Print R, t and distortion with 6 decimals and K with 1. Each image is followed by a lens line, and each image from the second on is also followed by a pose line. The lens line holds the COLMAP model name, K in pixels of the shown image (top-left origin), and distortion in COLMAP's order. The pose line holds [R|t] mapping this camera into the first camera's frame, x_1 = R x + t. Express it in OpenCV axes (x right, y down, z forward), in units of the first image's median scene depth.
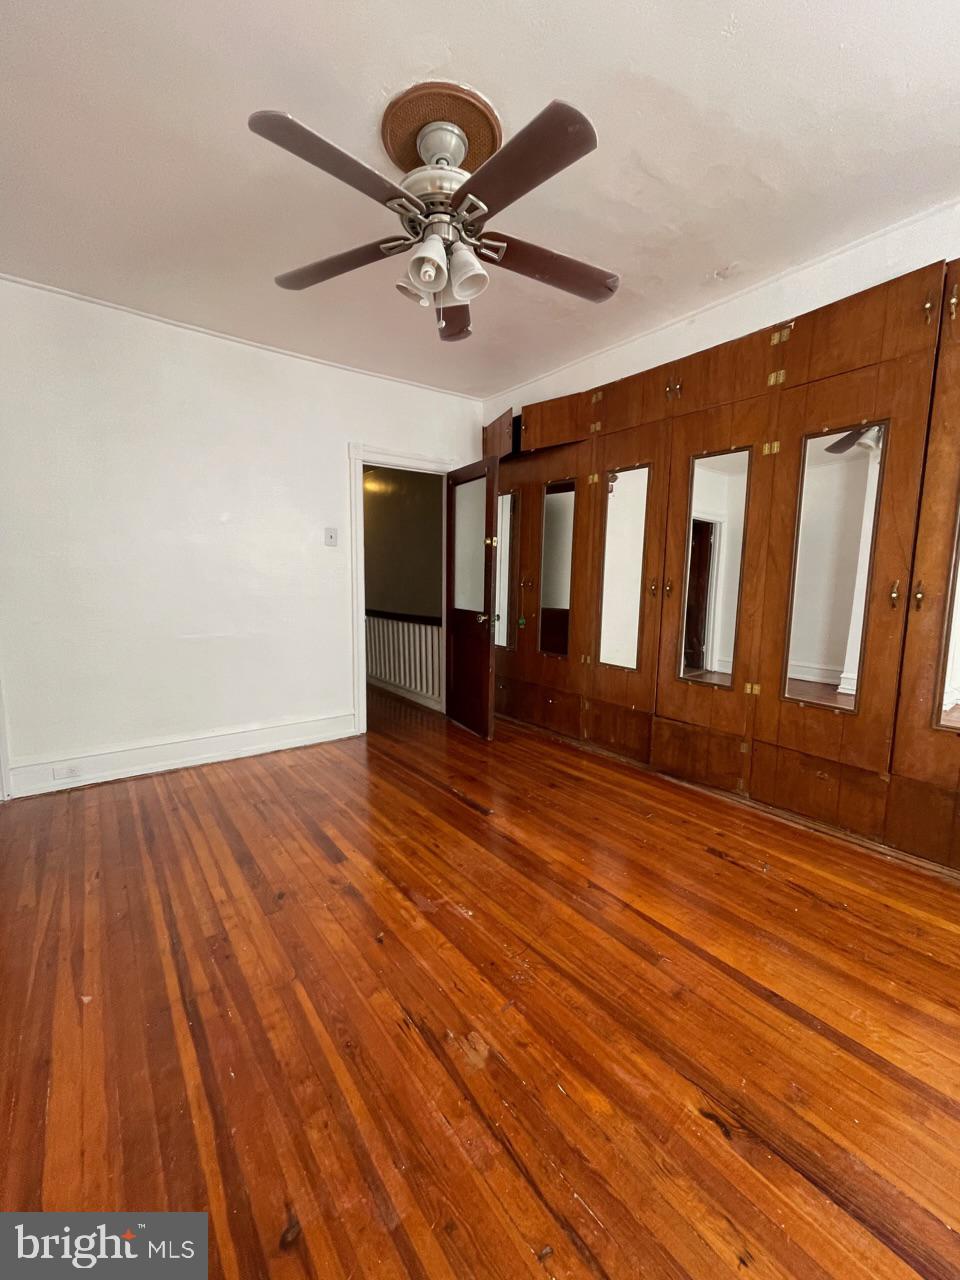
lens RADIAL K [[509.1, 0, 482.3], [0, 509.1, 639.0], [0, 0, 1]] dist [-0.012124, 0.001585]
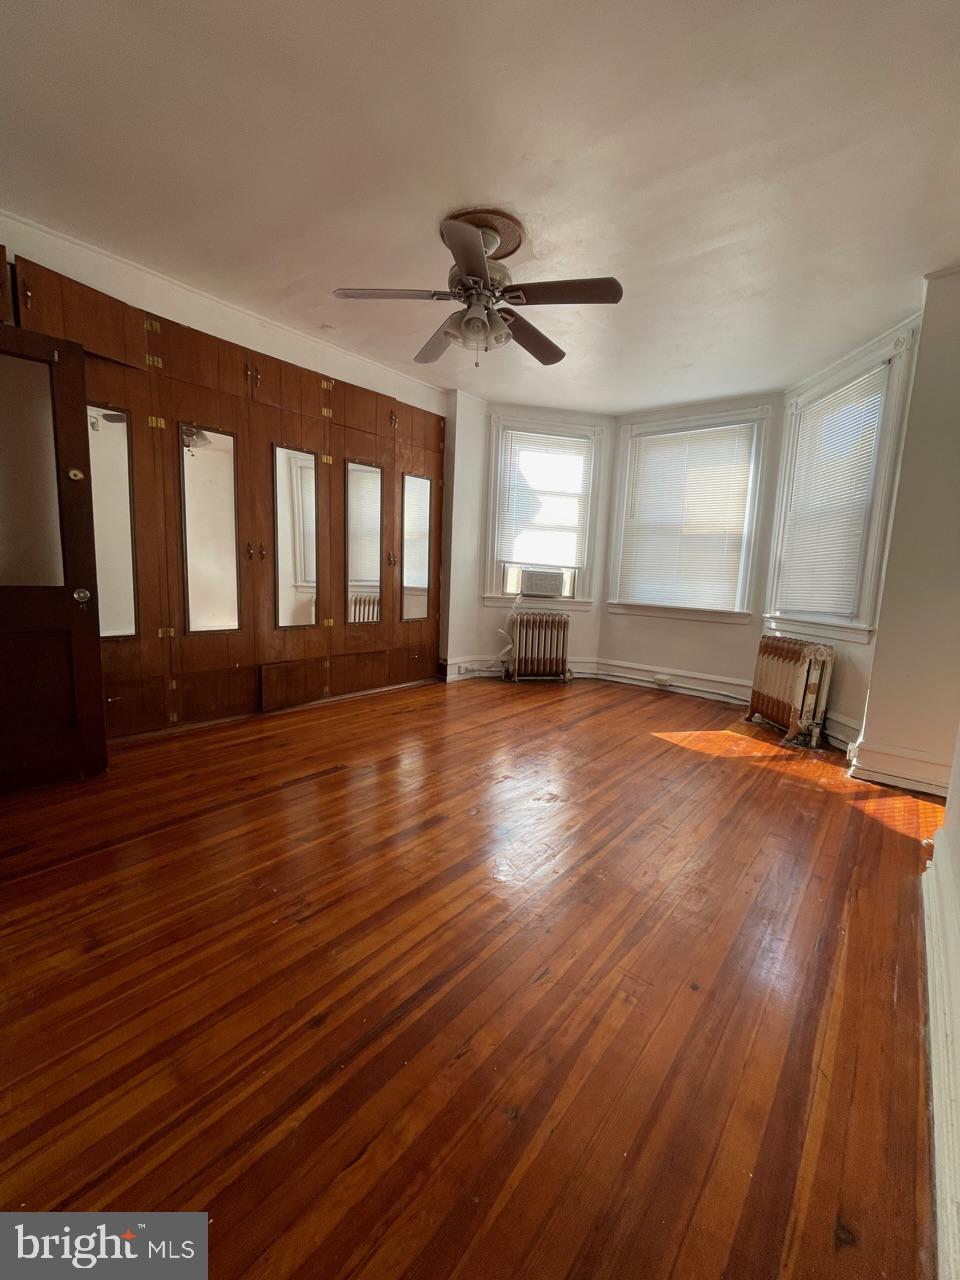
lens RADIAL K [[509.1, 0, 474.0], [0, 509.1, 634.2], [0, 0, 1]] dist [-0.012124, 0.001585]
pose [[-0.198526, -0.147498, 0.968933, -0.898765], [0.080234, 0.982847, 0.166055, -0.071920], [-0.976806, 0.110708, -0.183286, 0.783323]]
